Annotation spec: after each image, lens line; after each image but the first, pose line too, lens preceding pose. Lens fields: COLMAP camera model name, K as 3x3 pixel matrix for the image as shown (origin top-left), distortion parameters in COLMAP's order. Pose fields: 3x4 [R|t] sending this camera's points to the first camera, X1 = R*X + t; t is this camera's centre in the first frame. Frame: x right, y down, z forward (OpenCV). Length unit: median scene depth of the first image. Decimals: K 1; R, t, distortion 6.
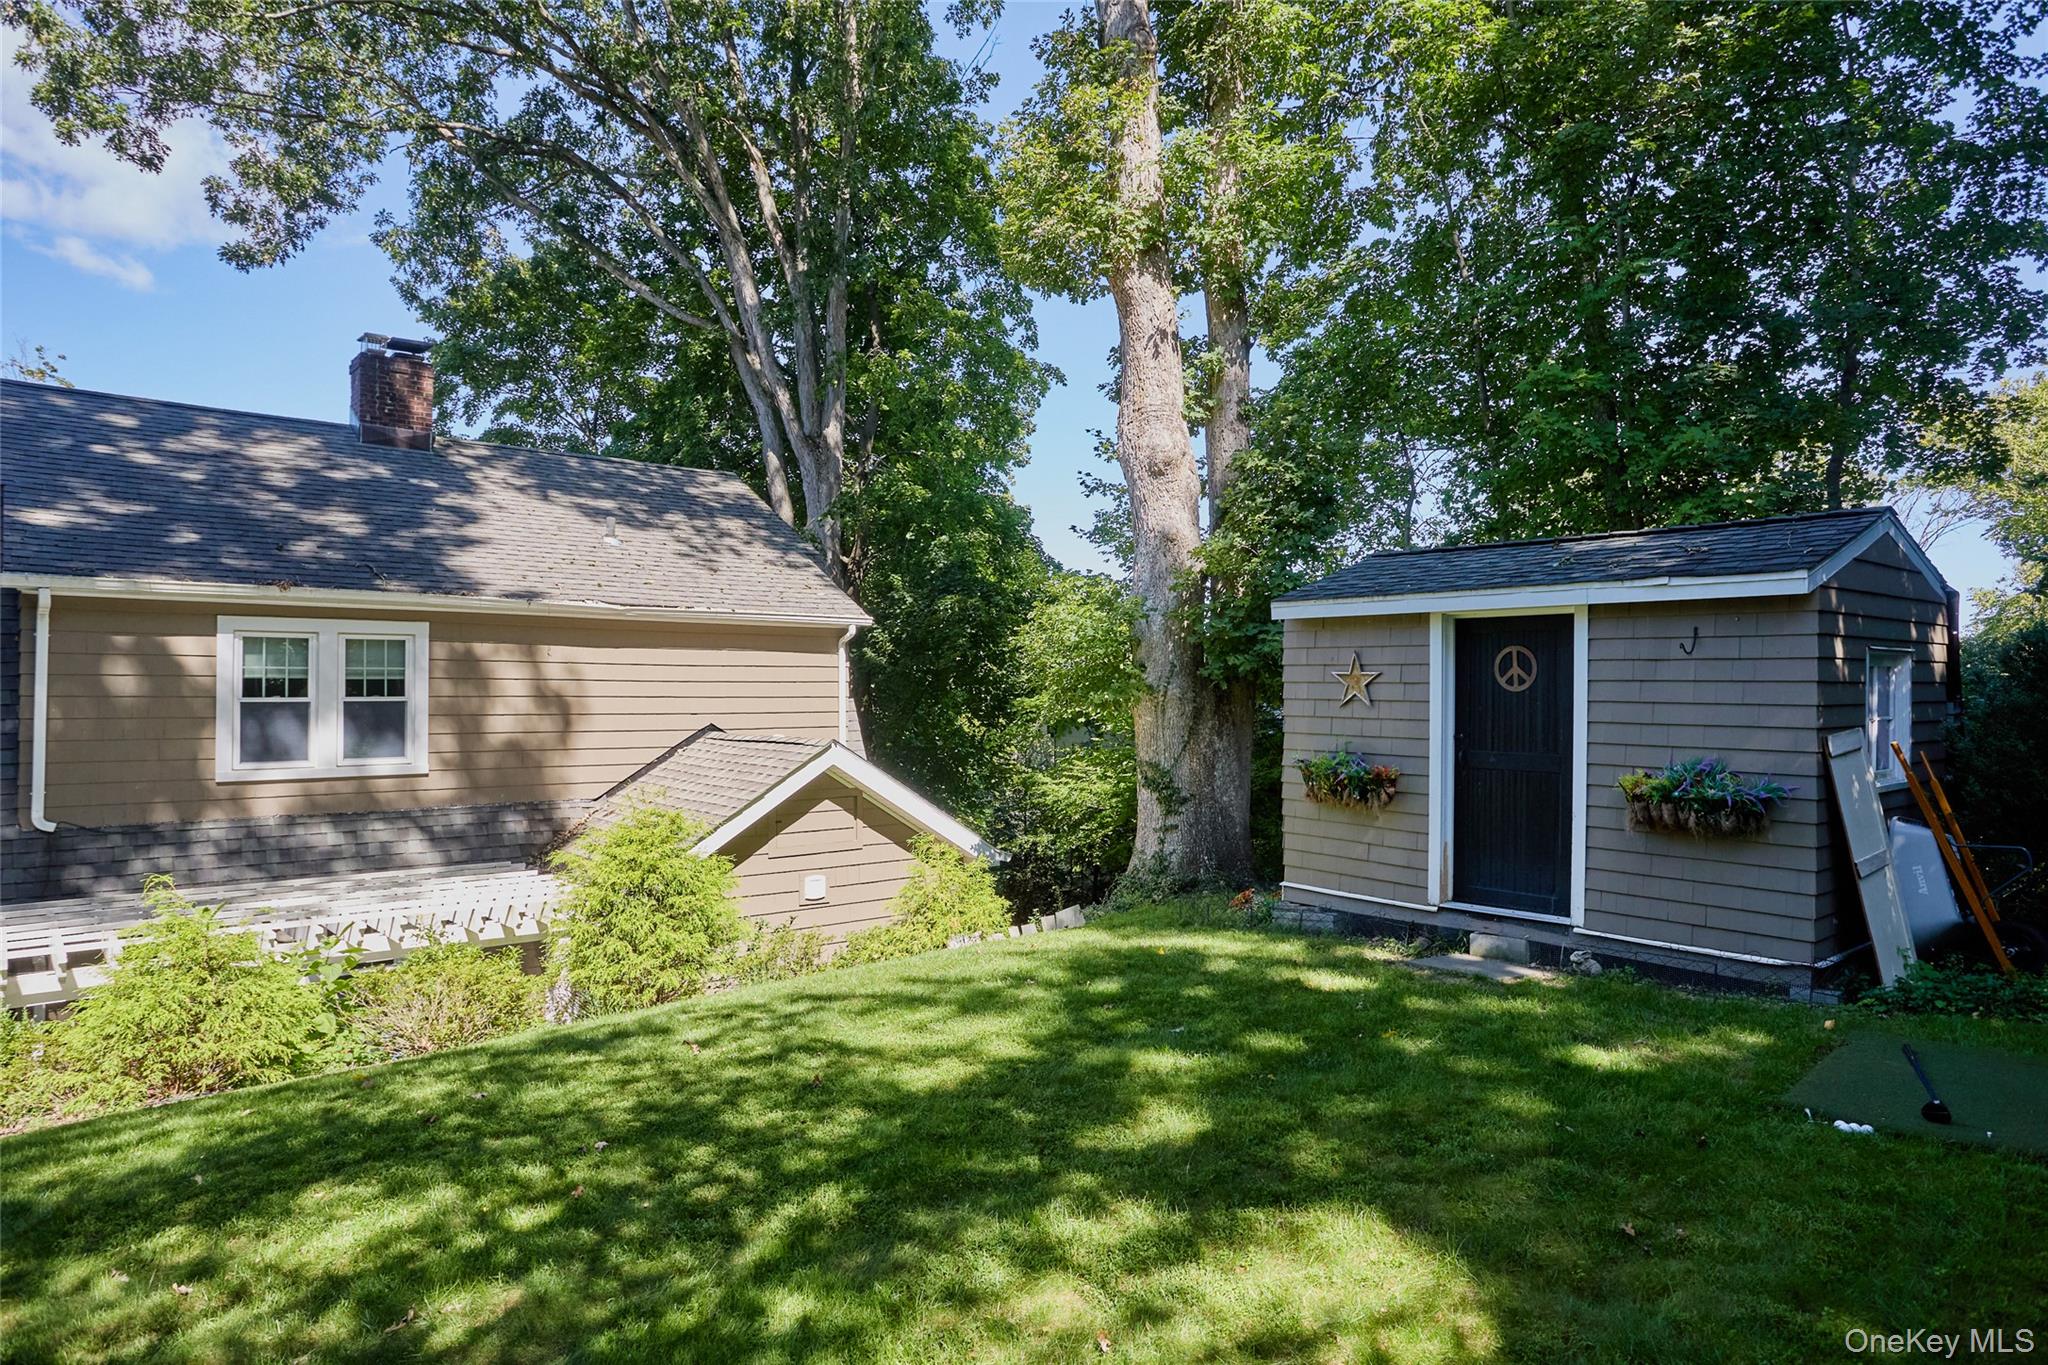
lens RADIAL K [[1249.1, 0, 1024.0], [0, 1249.1, 682.5], [0, 0, 1]] dist [-0.045313, 0.052584]
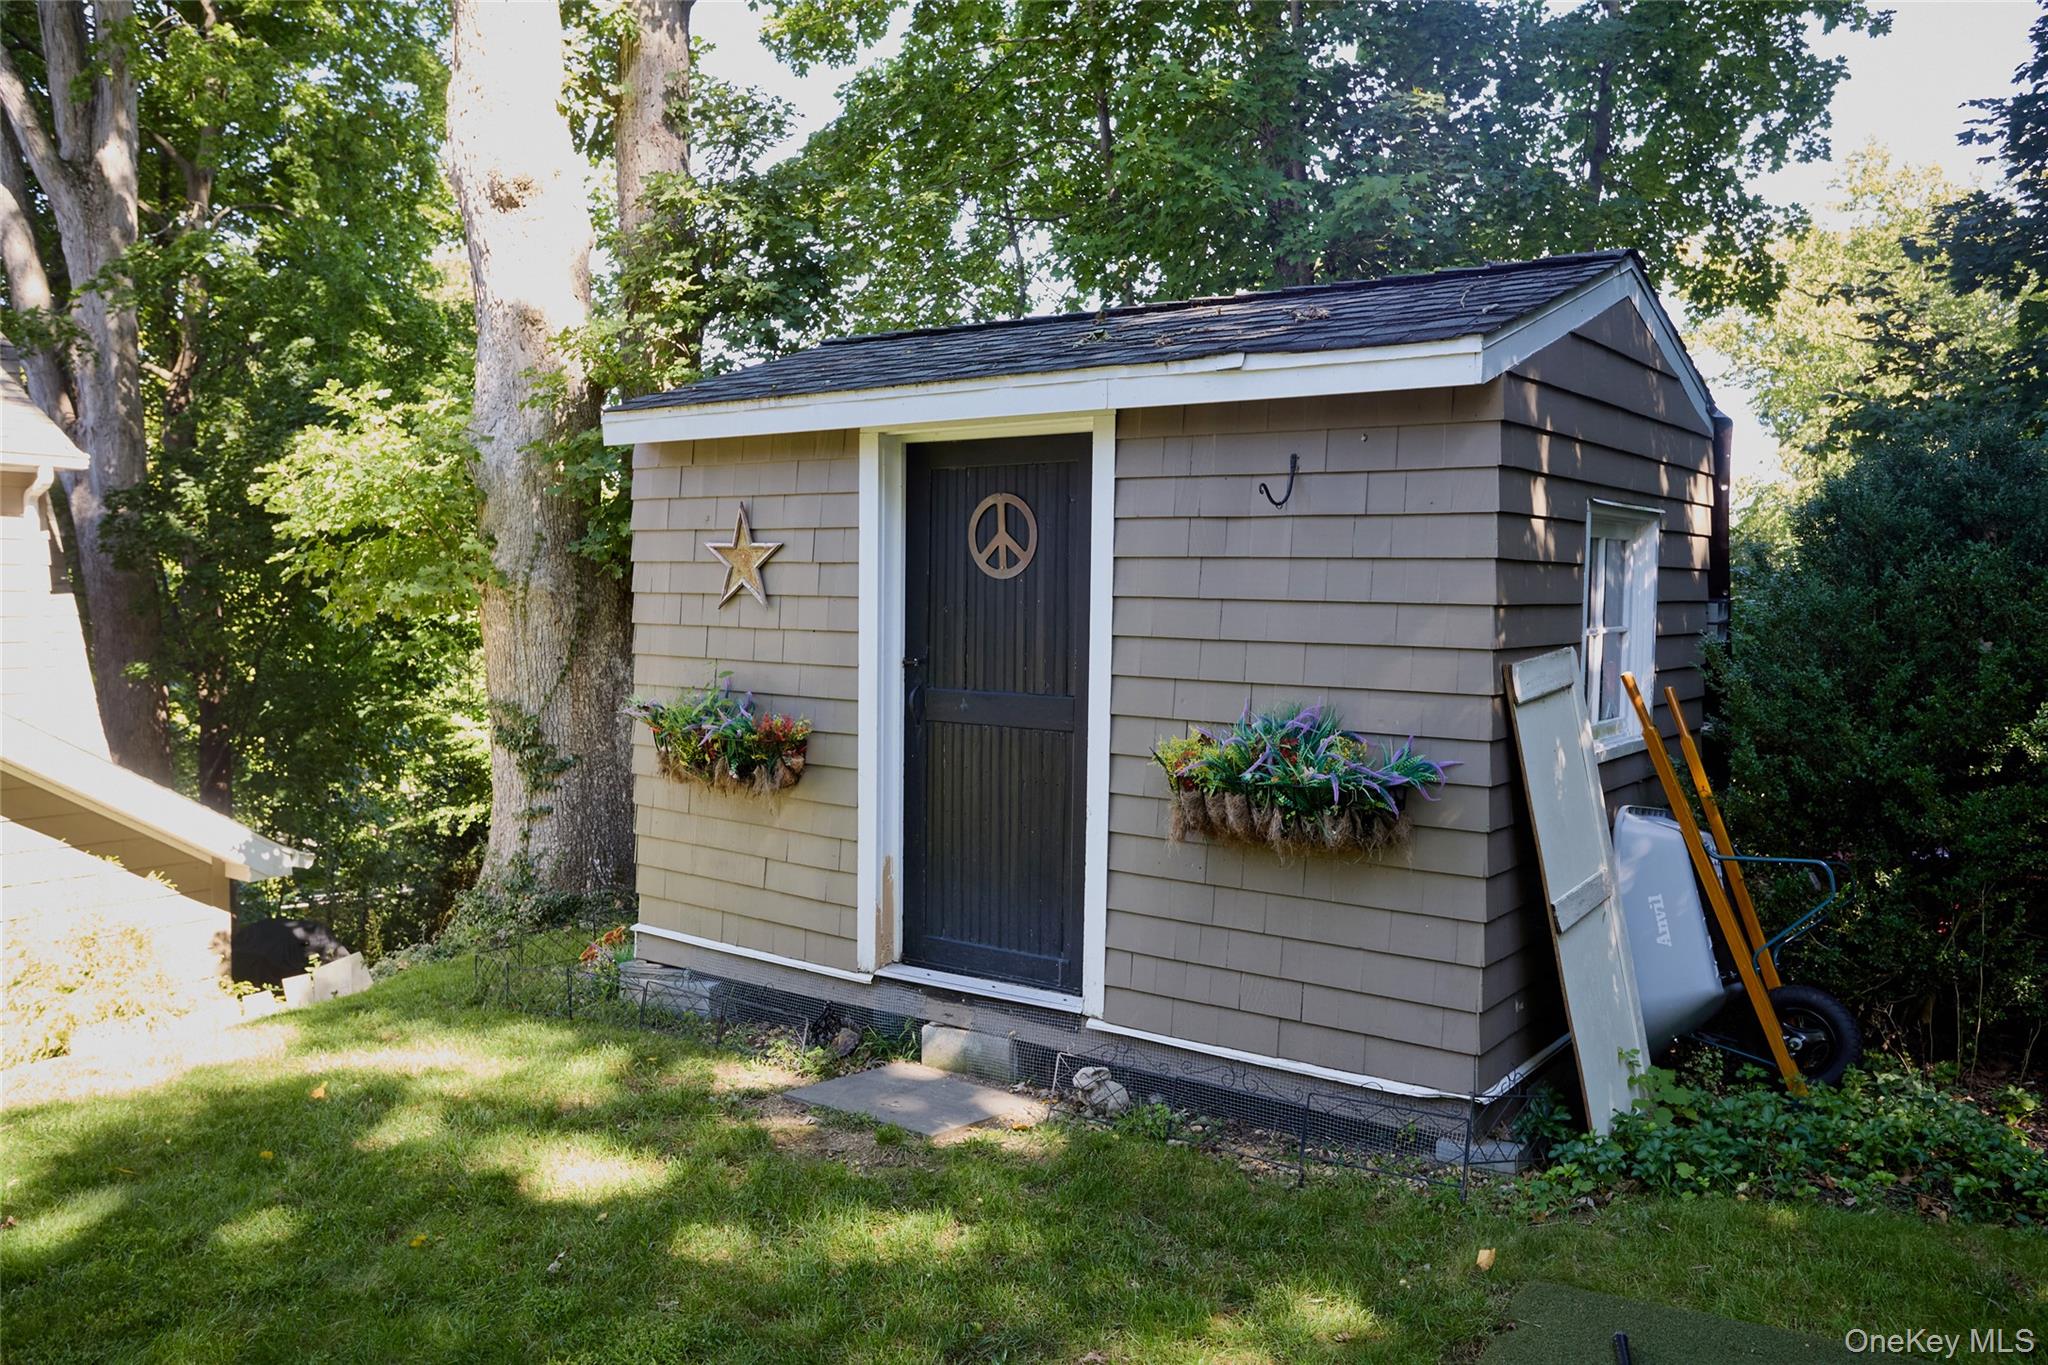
lens RADIAL K [[1671.1, 0, 962.4], [0, 1671.1, 679.2], [0, 0, 1]] dist [-0.006273, 0.080769]
pose [[0.974224, -0.006015, 0.225504, 0.214595], [-0.007434, 0.998246, 0.058740, 0.008041], [-0.225462, -0.058902, 0.972470, 0.296749]]
